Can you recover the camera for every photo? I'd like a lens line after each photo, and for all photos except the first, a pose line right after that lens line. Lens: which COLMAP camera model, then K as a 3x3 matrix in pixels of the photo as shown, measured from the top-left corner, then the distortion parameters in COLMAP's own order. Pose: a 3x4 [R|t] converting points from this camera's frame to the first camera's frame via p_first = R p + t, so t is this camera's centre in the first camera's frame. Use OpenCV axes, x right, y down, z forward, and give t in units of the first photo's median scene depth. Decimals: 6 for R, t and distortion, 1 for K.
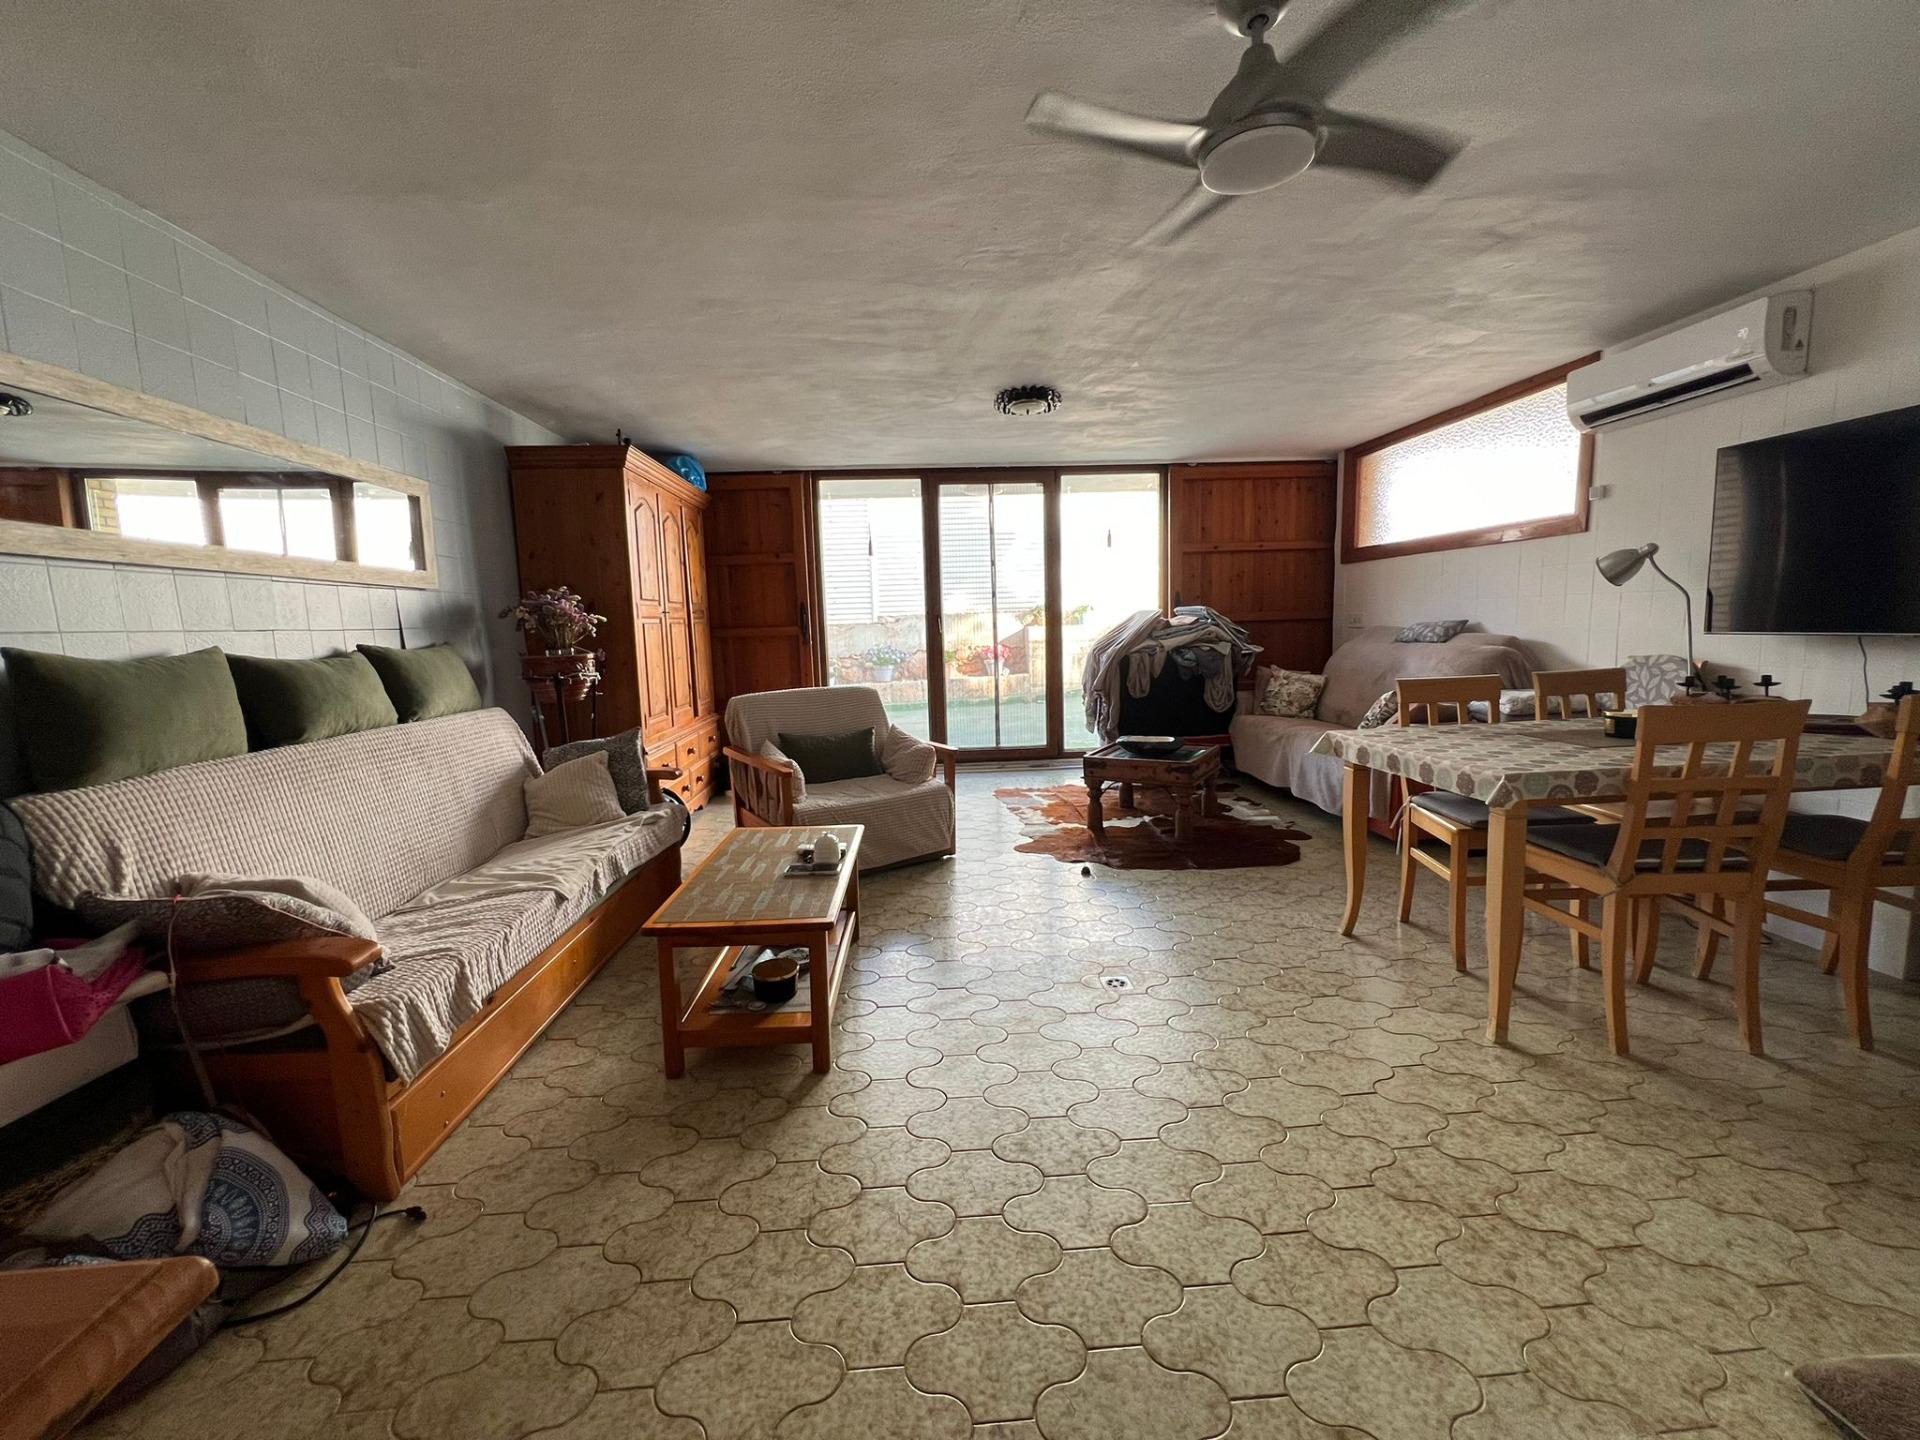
lens RADIAL K [[771.0, 0, 957.0], [0, 771.0, 716.2], [0, 0, 1]] dist [-0.001771, 0.000364]
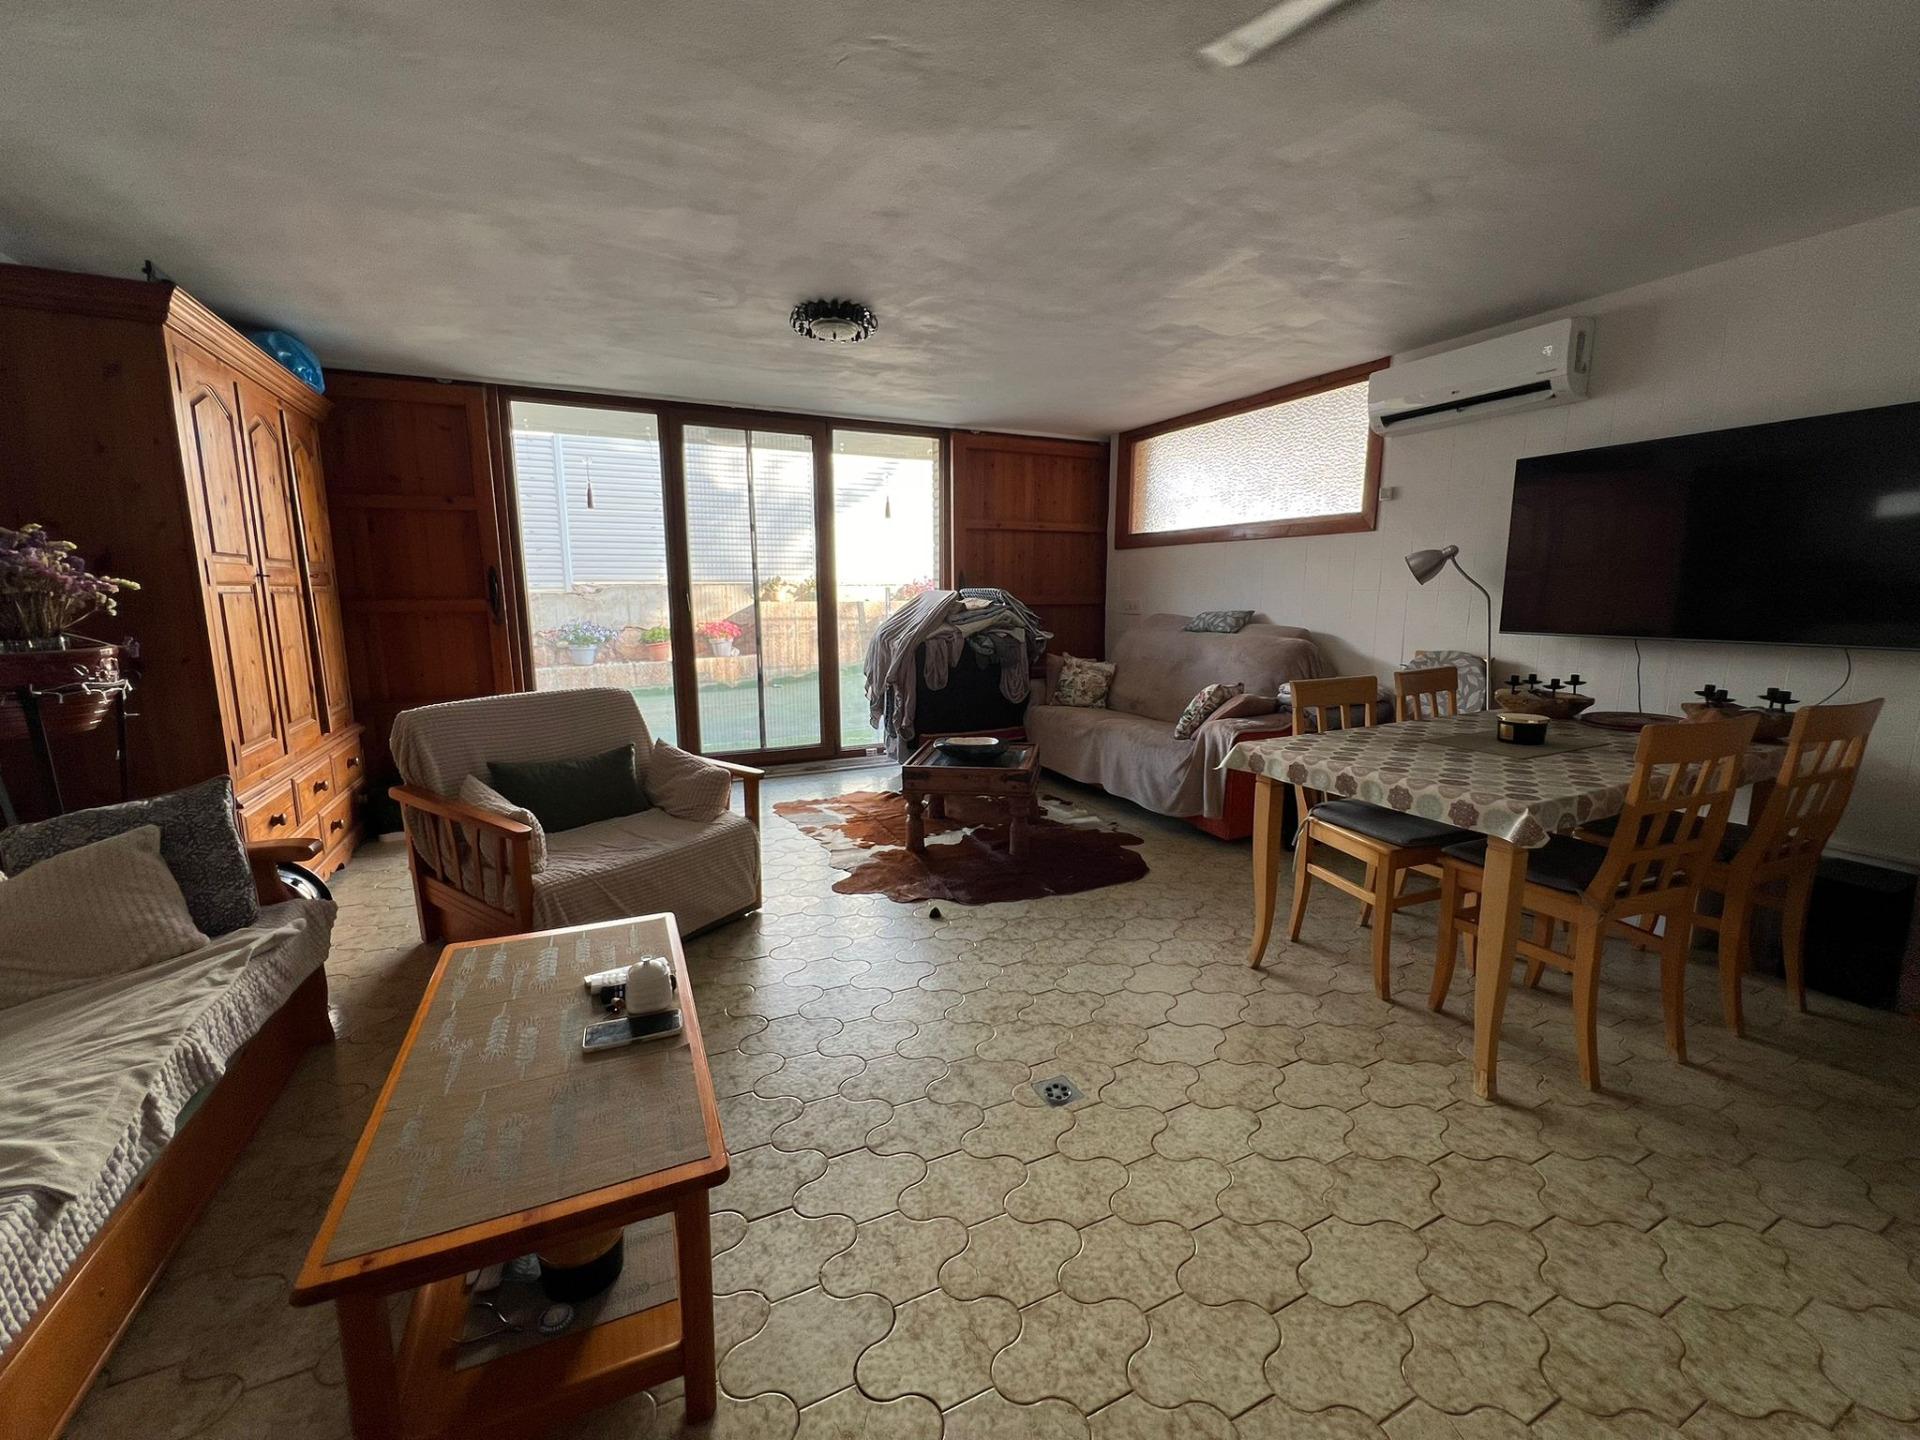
lens RADIAL K [[771.0, 0, 957.0], [0, 771.0, 716.2], [0, 0, 1]] dist [-0.001771, 0.000364]
pose [[0.925844, -0.032675, 0.376490, -0.104820], [0.019850, 0.999085, 0.037896, -0.036293], [-0.377384, -0.027613, 0.925645, 0.223843]]
